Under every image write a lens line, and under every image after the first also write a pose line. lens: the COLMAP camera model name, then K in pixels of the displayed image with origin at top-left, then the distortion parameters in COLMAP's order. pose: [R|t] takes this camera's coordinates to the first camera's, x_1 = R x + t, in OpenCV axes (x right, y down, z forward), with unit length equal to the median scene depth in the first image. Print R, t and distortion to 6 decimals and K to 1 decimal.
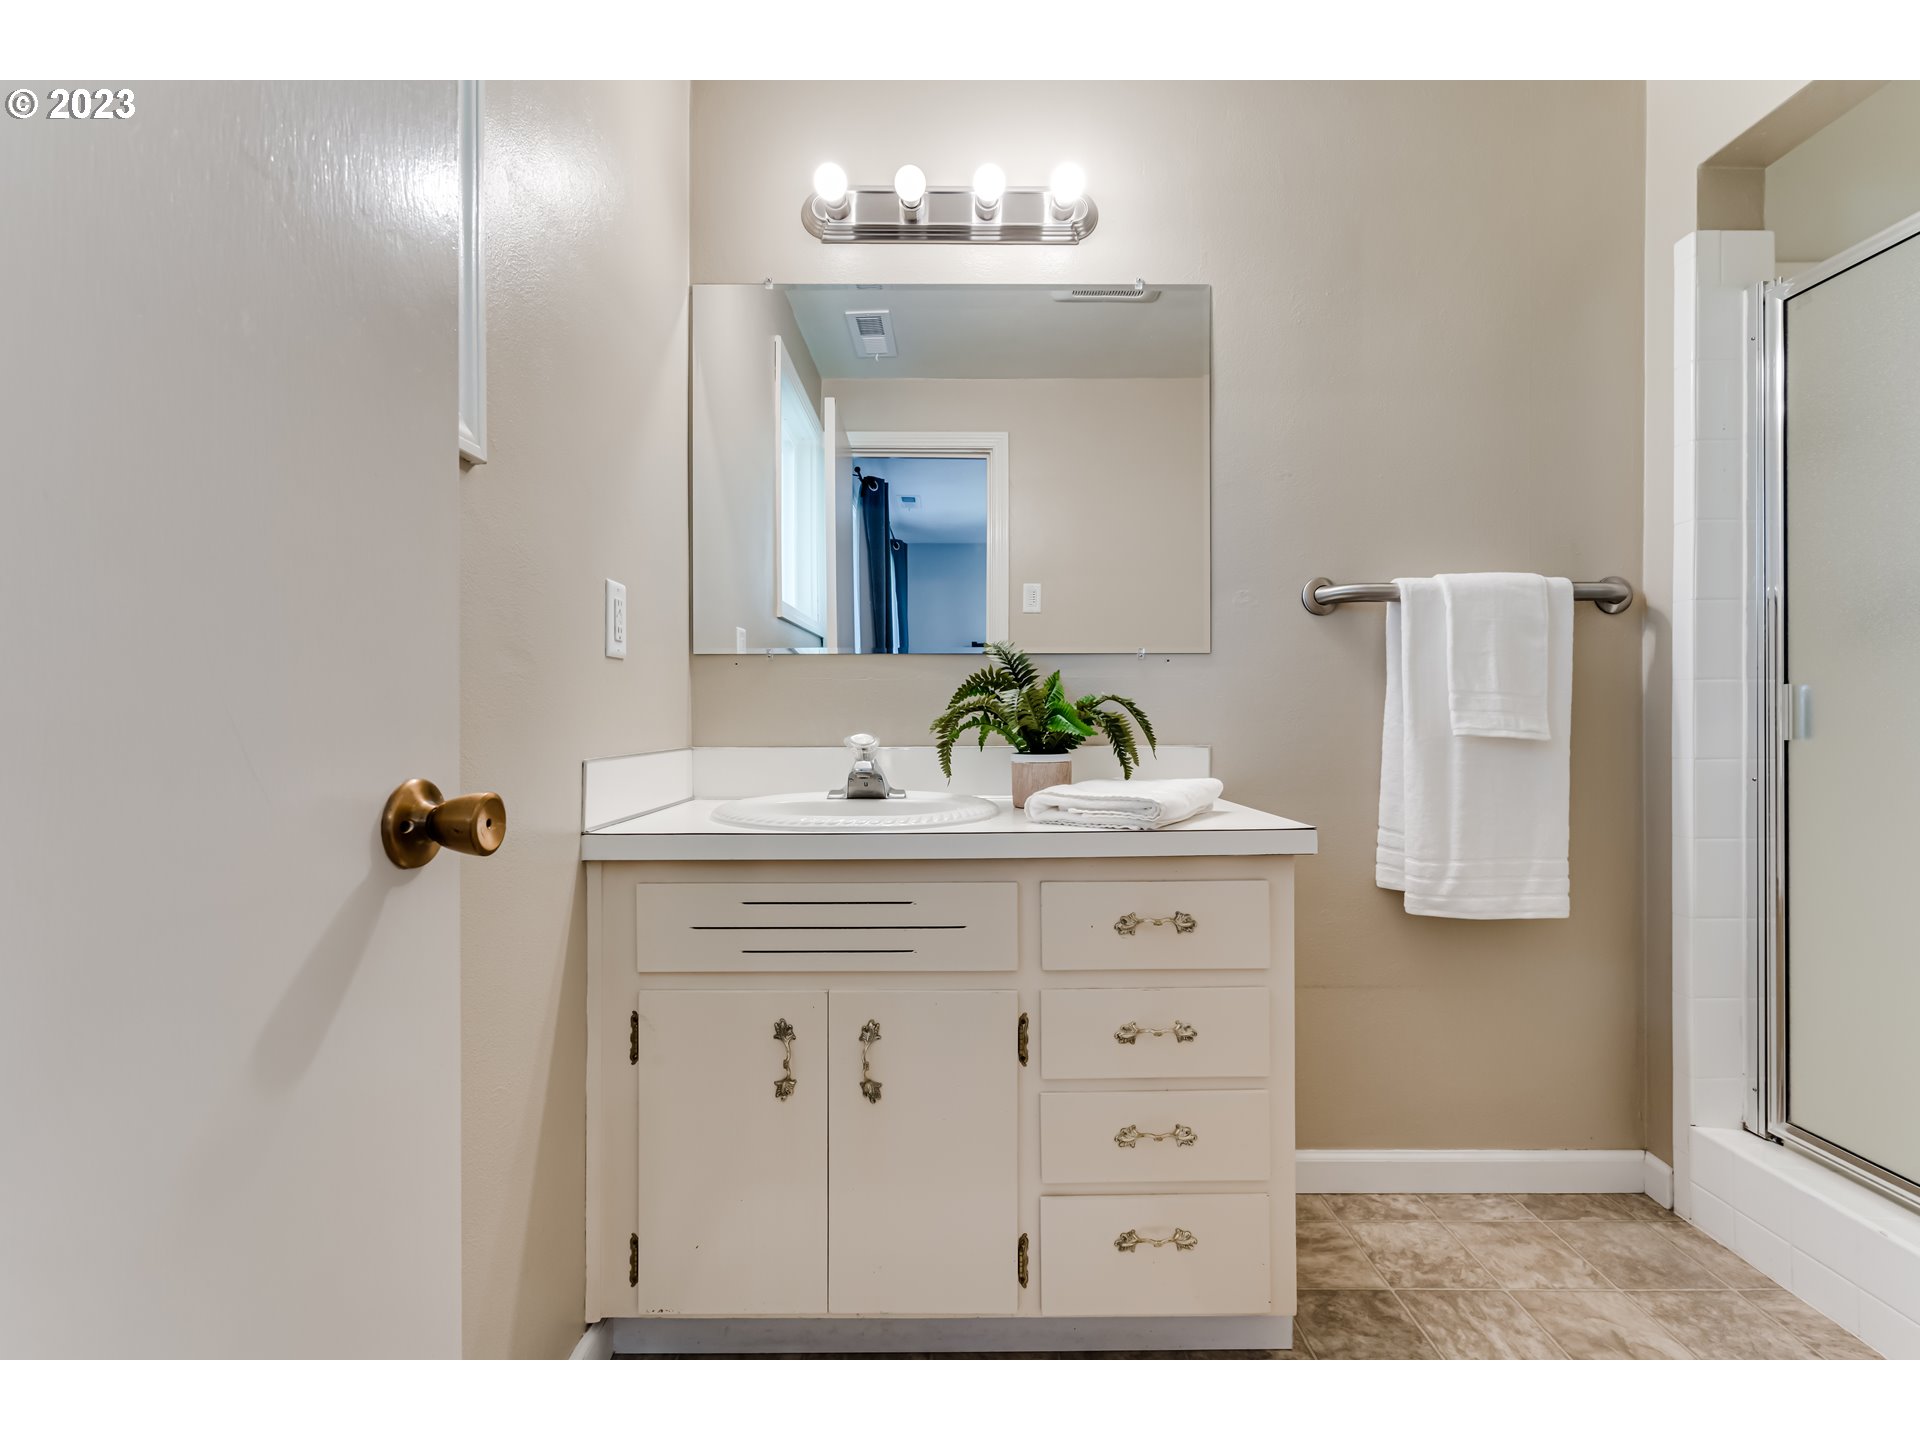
lens RADIAL K [[871.0, 0, 968.6], [0, 871.0, 711.4], [0, 0, 1]] dist [-0.002904, 0.002410]
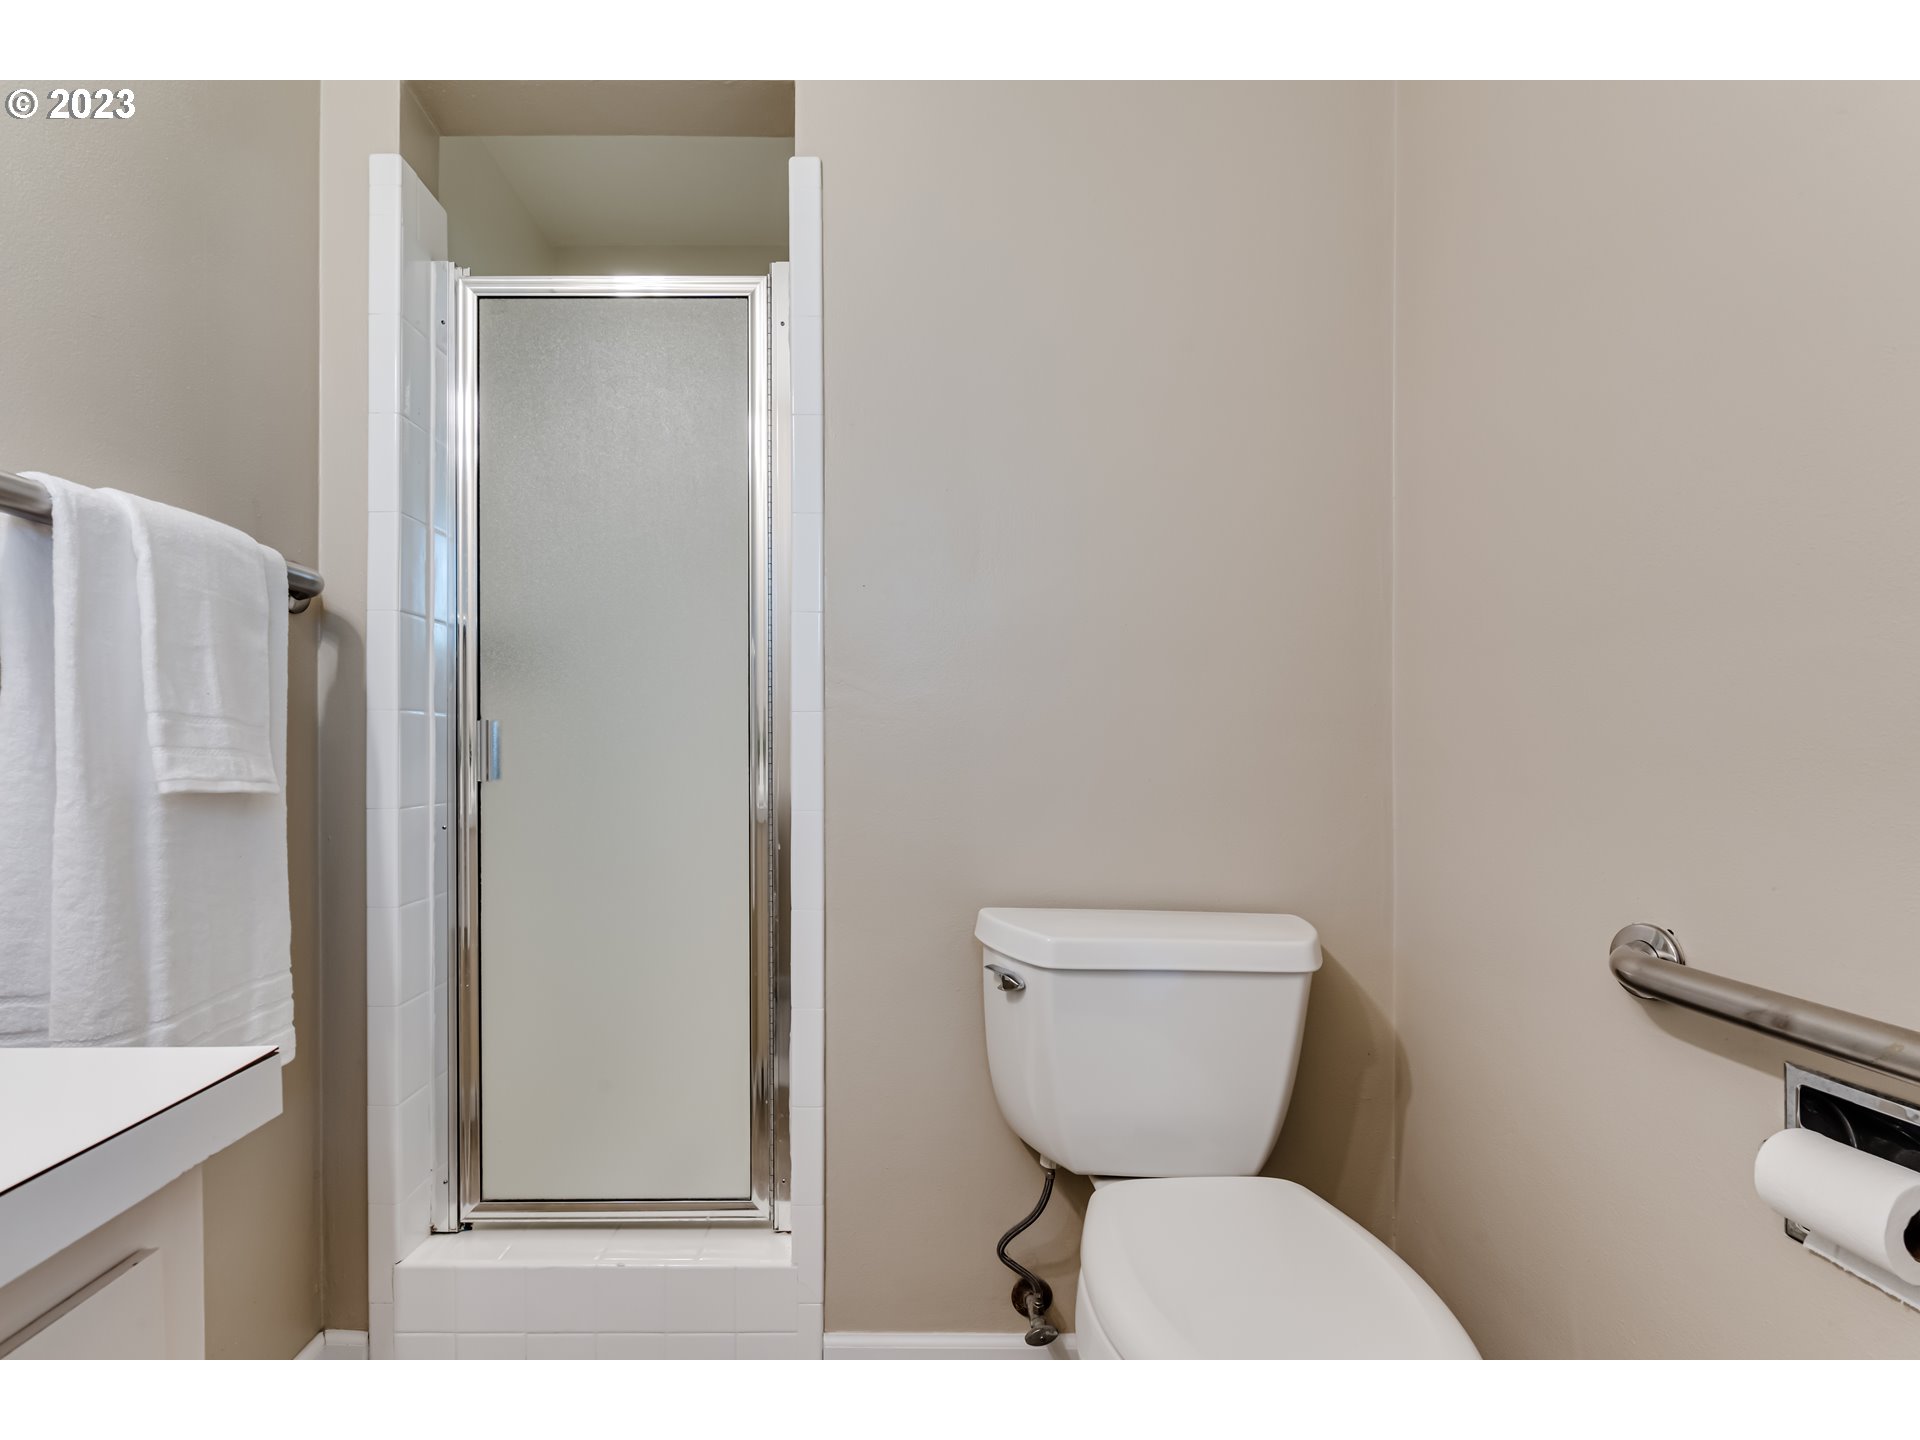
lens RADIAL K [[913.4, 0, 885.8], [0, 913.4, 753.8], [0, 0, 1]] dist [0.001067, 0.000988]
pose [[0.014157, -0.002269, 0.999897, -0.008720], [-0.007526, 0.999969, 0.002376, -0.001733], [-0.999871, -0.007559, 0.014139, 0.539403]]
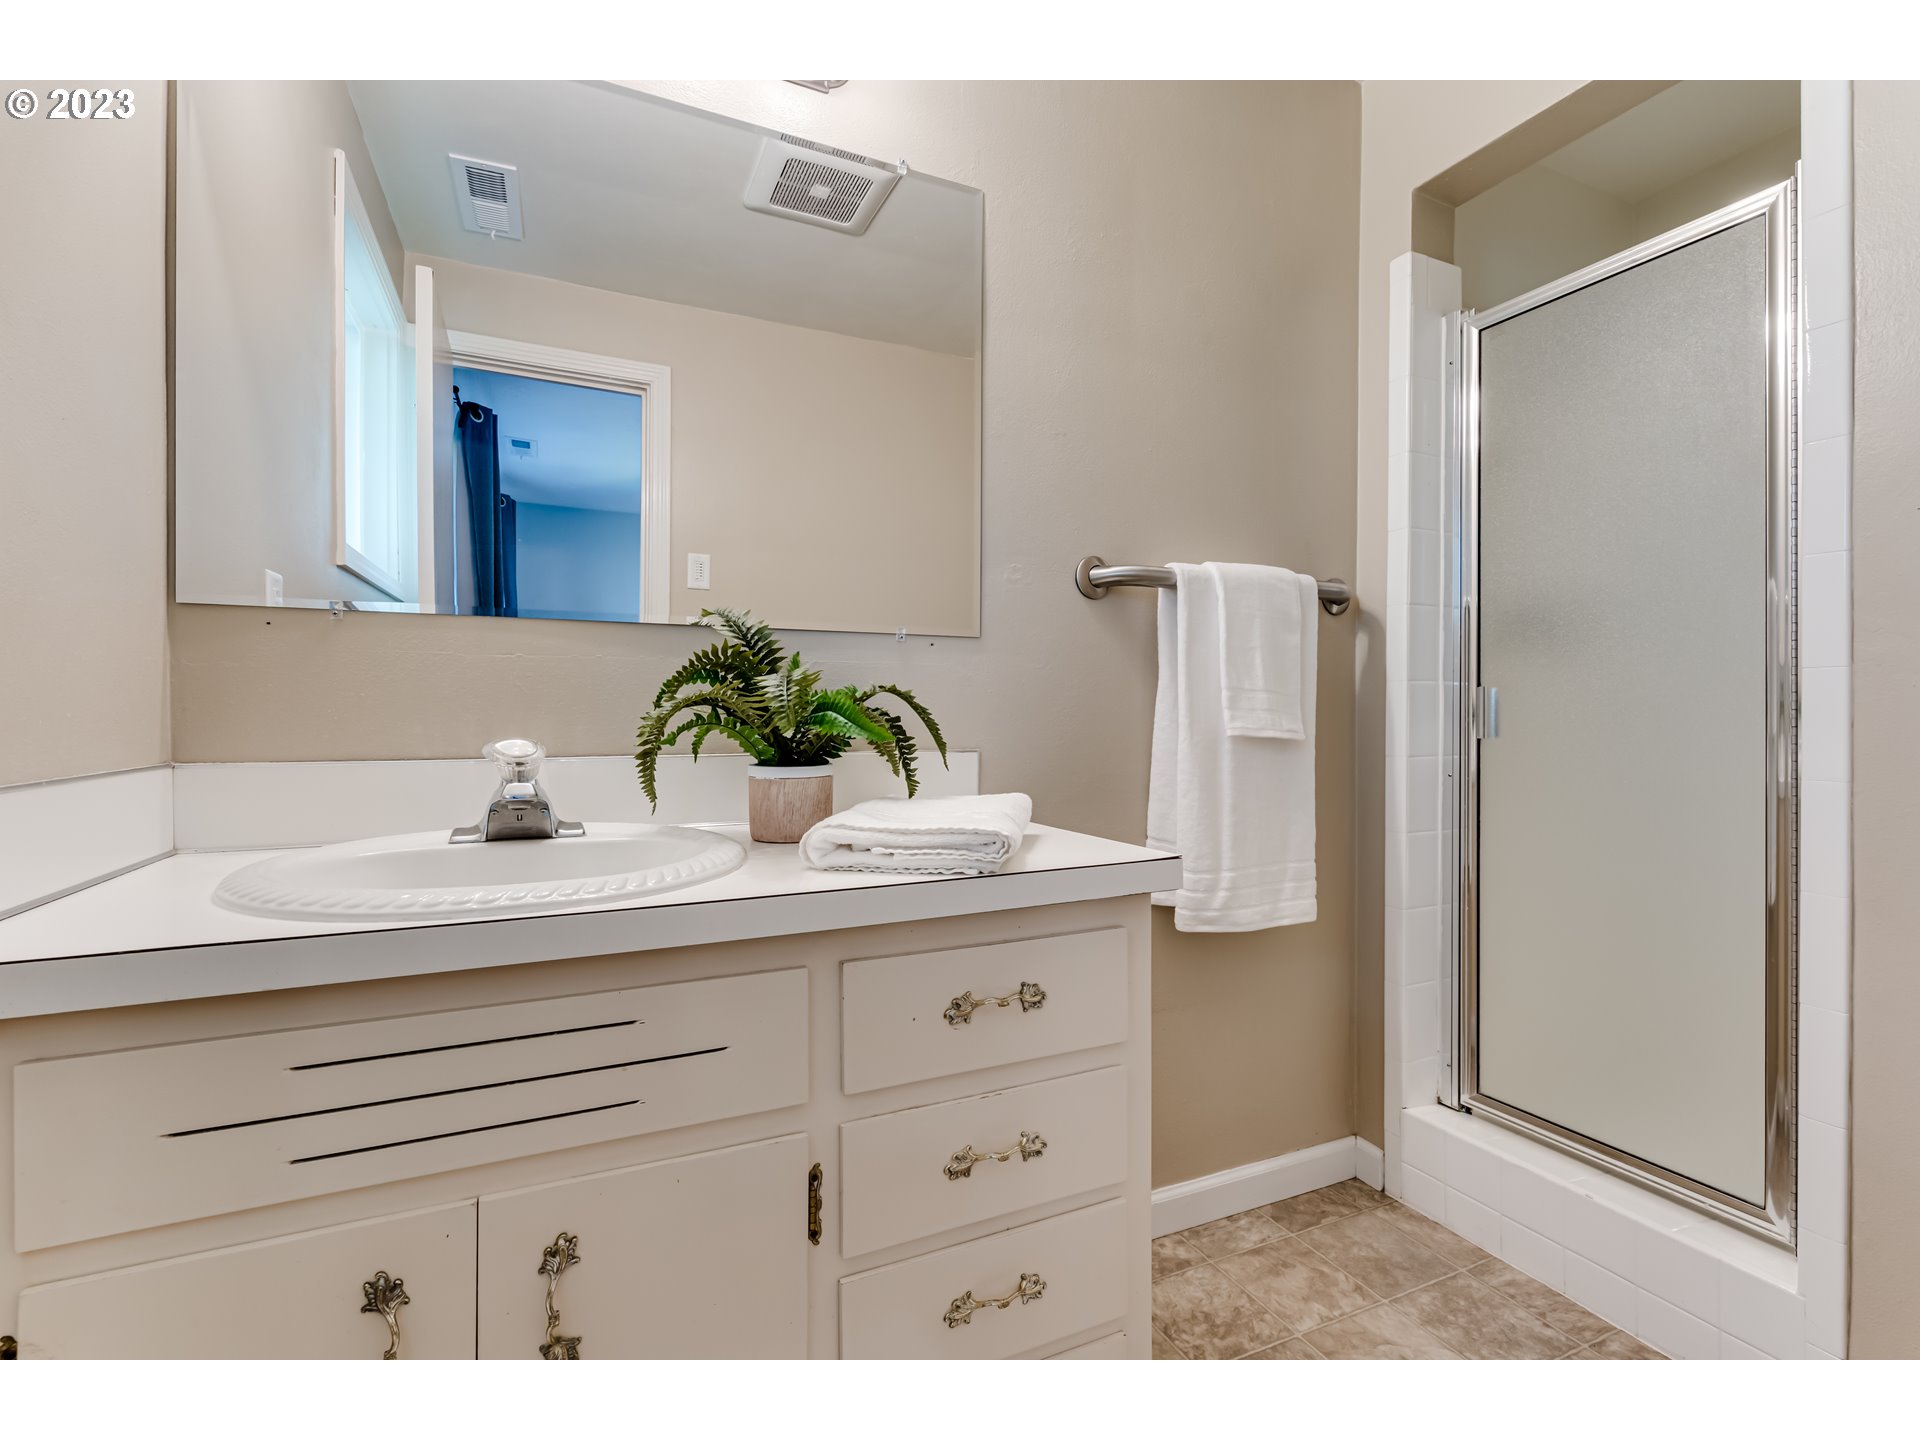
lens RADIAL K [[871.0, 0, 964.1], [0, 871.0, 711.4], [0, 0, 1]] dist [-0.002904, 0.002410]
pose [[0.910582, 0.005529, 0.413291, -0.082286], [-0.007521, 0.999967, 0.003194, 0.000747], [-0.413259, -0.006017, 0.910594, 0.271193]]
